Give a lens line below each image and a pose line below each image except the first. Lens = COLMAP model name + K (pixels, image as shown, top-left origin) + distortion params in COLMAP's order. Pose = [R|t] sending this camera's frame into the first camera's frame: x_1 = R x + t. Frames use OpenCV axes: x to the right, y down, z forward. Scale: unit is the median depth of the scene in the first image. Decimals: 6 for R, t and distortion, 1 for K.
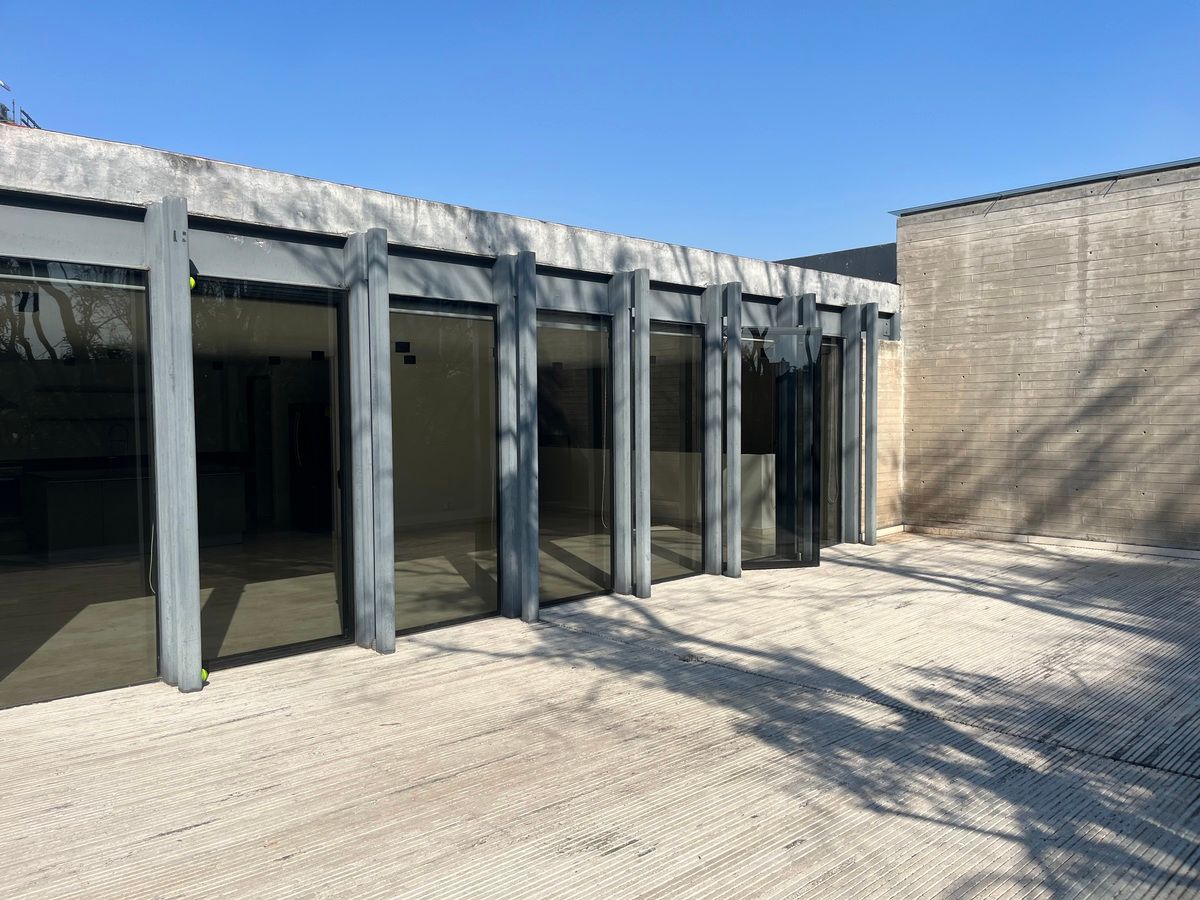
lens RADIAL K [[903.0, 0, 599.9], [0, 903.0, 454.4], [0, 0, 1]] dist [0.066627, -0.079995]
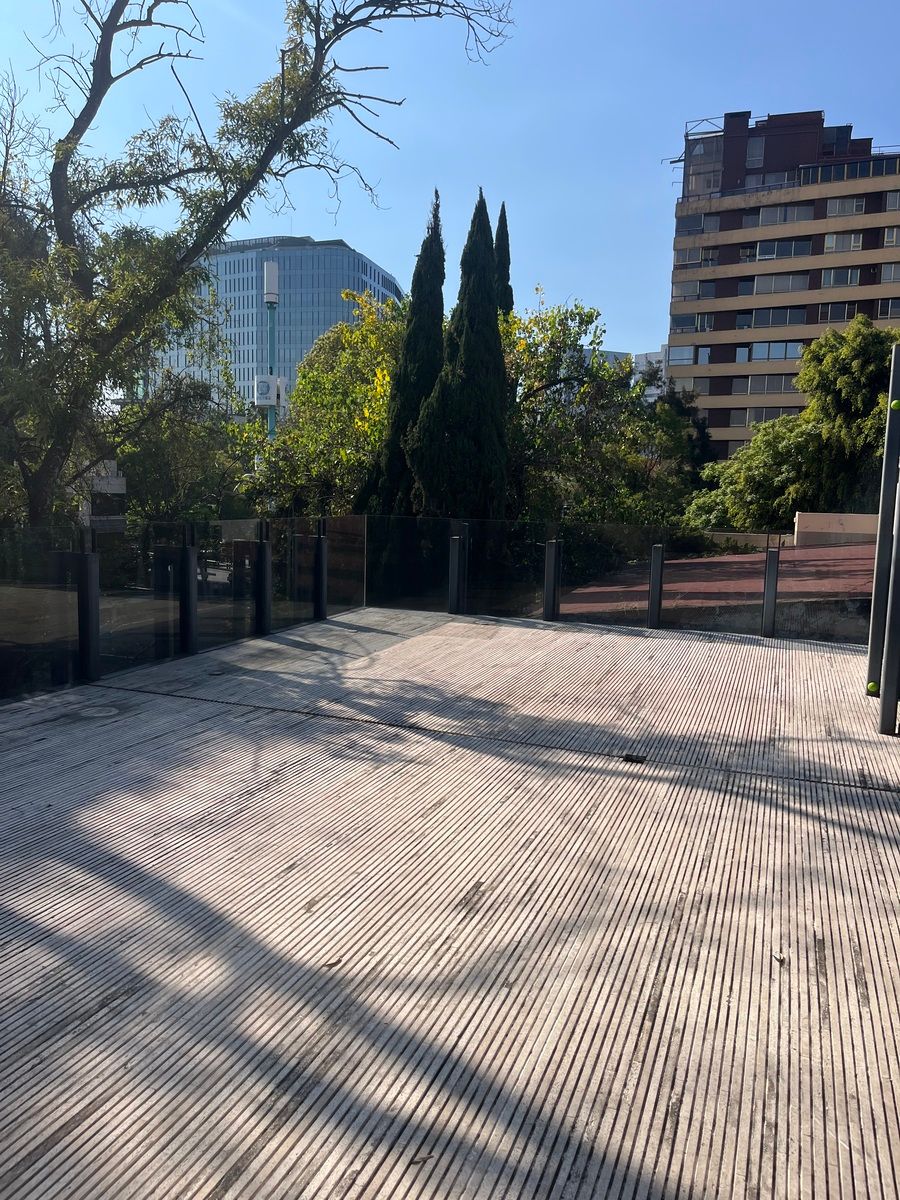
lens RADIAL K [[903.0, 0, 448.8], [0, 903.0, 599.7], [0, 0, 1]] dist [0.066627, -0.079995]
pose [[-0.894548, 0.042367, -0.444959, 0.745179], [-0.037694, 0.984801, 0.169548, -0.097356], [0.445379, 0.168441, -0.879355, 1.874858]]
